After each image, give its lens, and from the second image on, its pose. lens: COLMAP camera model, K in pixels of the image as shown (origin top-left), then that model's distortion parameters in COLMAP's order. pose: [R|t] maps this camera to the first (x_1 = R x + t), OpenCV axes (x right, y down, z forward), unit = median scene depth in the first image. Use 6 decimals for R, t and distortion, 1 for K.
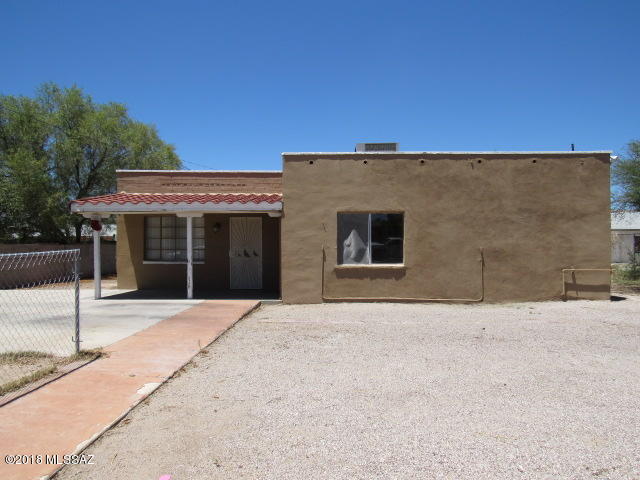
lens RADIAL K [[457.1, 0, 320.0], [0, 457.1, 240.0], [0, 0, 1]] dist [-0.022014, 0.001221]
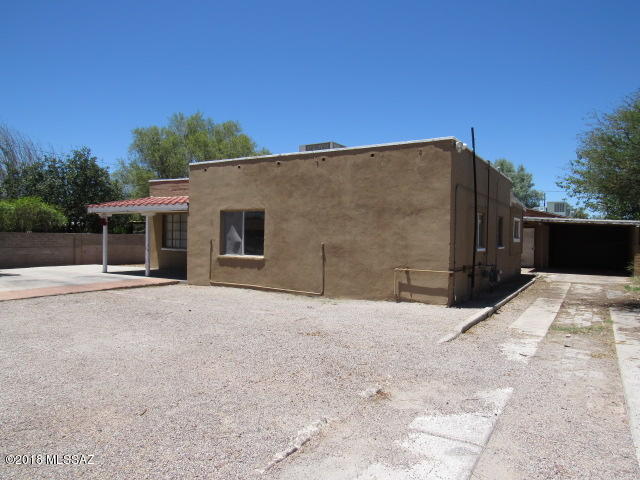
lens RADIAL K [[457.1, 0, 320.0], [0, 457.1, 240.0], [0, 0, 1]] dist [-0.022014, 0.001221]
pose [[0.860966, 0.019546, -0.508286, 0.870493], [-0.009909, 0.999716, 0.021661, -0.012710], [0.508566, -0.013613, 0.860916, 0.106290]]
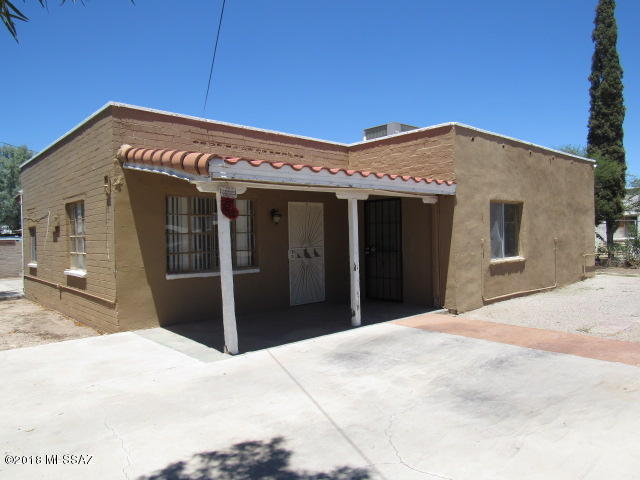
lens RADIAL K [[457.1, 0, 320.0], [0, 457.1, 240.0], [0, 0, 1]] dist [-0.022014, 0.001221]
pose [[0.732140, -0.021051, 0.680829, -0.793035], [0.011946, 0.999765, 0.018066, -0.005133], [-0.681050, -0.005094, 0.732220, 0.585436]]
